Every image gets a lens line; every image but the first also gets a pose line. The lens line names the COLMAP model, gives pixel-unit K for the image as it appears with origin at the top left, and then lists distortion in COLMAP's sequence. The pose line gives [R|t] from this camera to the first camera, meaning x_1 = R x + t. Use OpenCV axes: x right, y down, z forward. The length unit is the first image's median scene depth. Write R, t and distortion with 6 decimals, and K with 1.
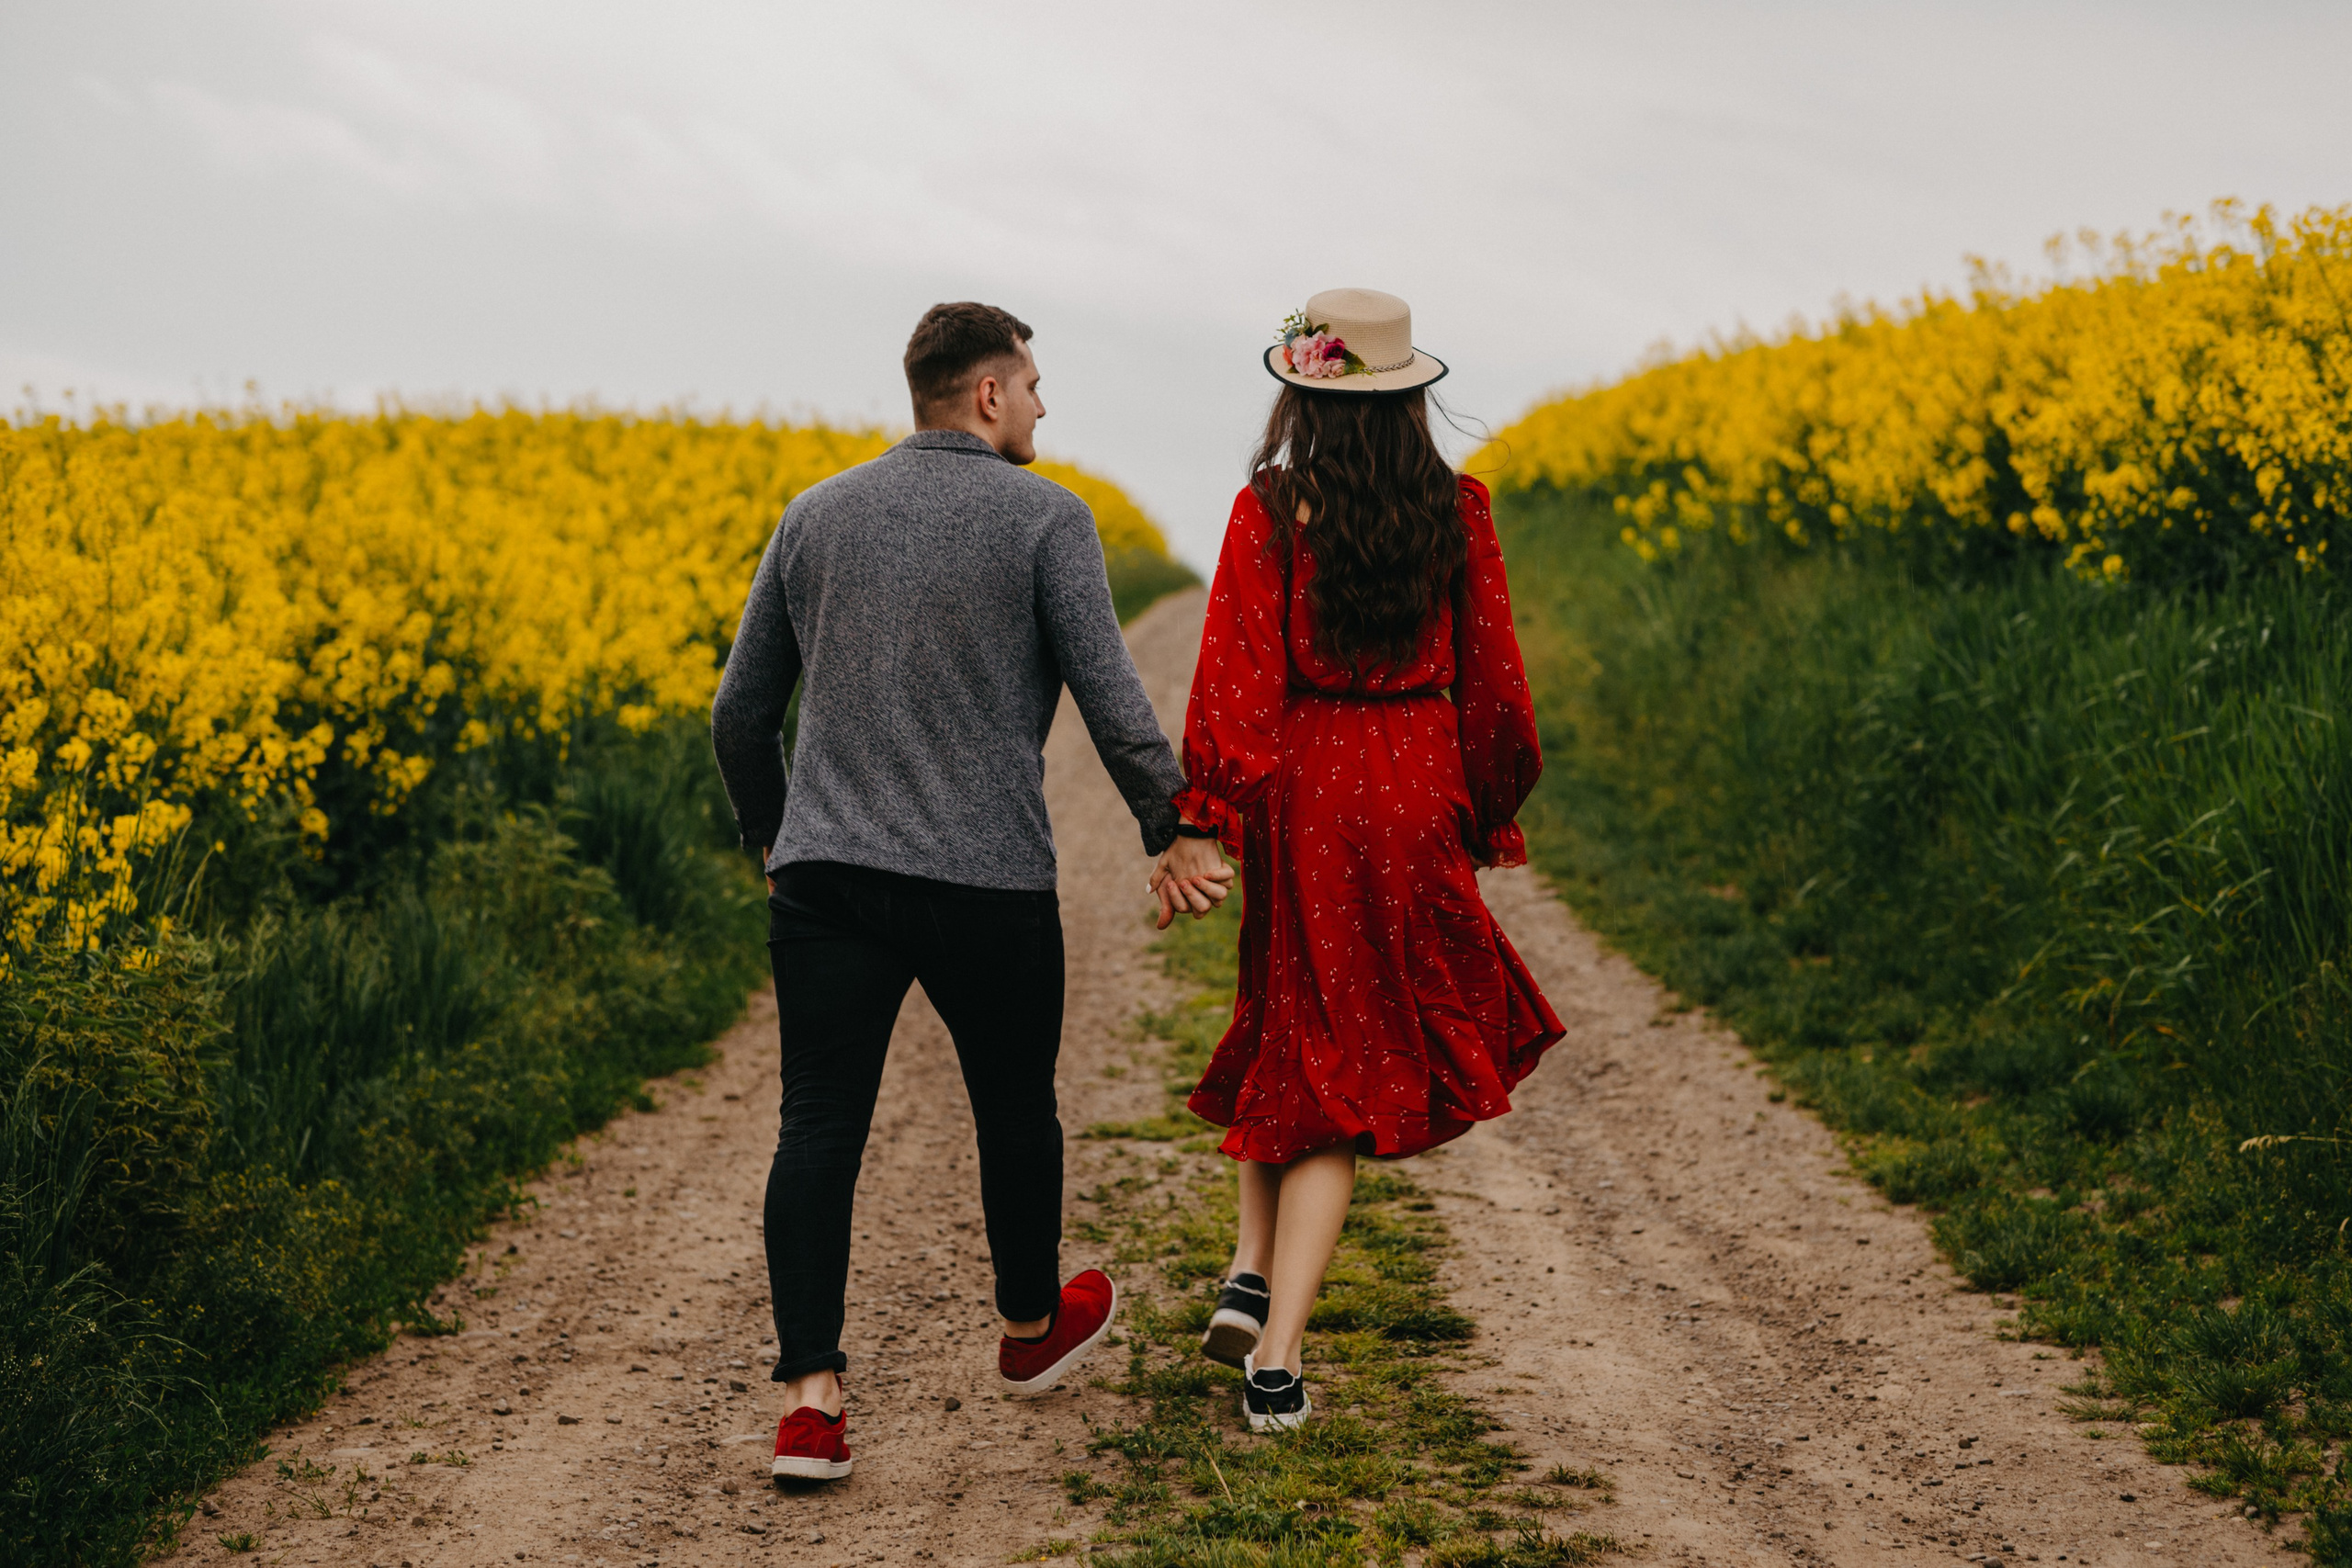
lens RADIAL K [[5563.1, 0, 1176.0], [0, 5563.1, 784.0], [0, 0, 1]] dist [0.787117, -0.089444]
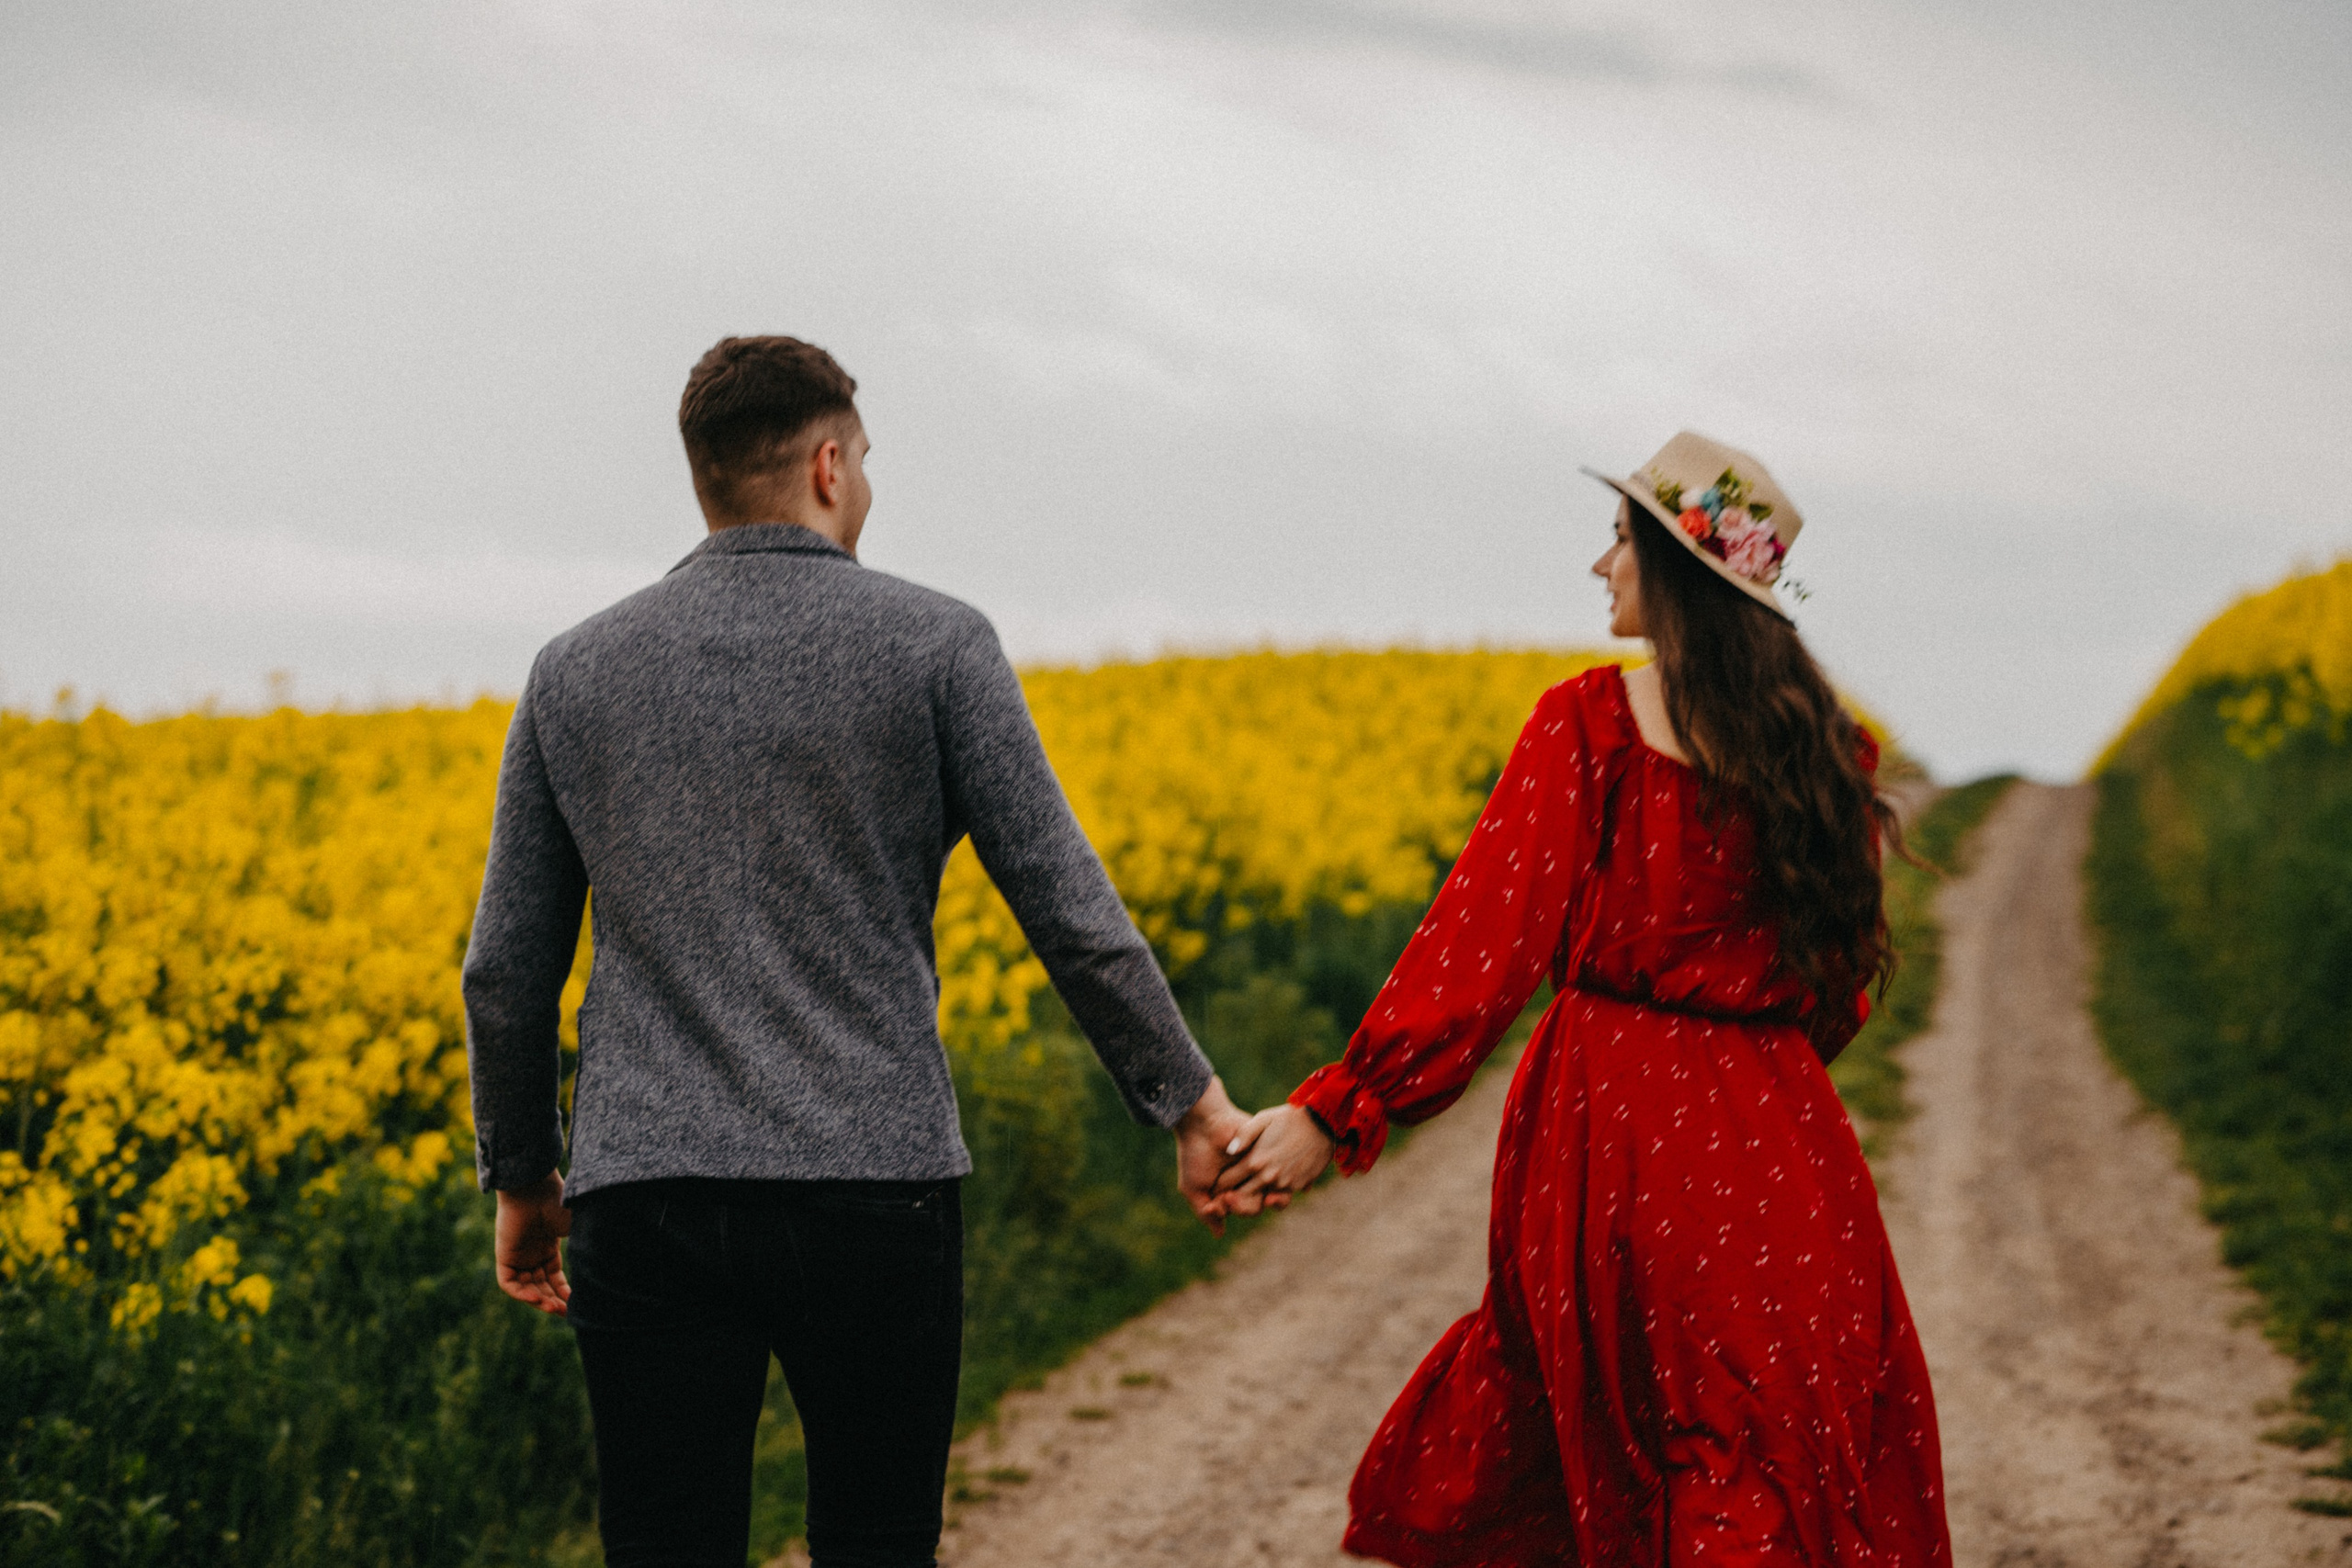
lens RADIAL K [[5563.1, 0, 1176.0], [0, 5563.1, 784.0], [0, 0, 1]] dist [0.787117, -0.089444]
pose [[0.990647, -0.018536, -0.135183, 0.037533], [0.013894, 0.999284, -0.035198, 0.005292], [0.135739, 0.032991, 0.990195, -0.288535]]
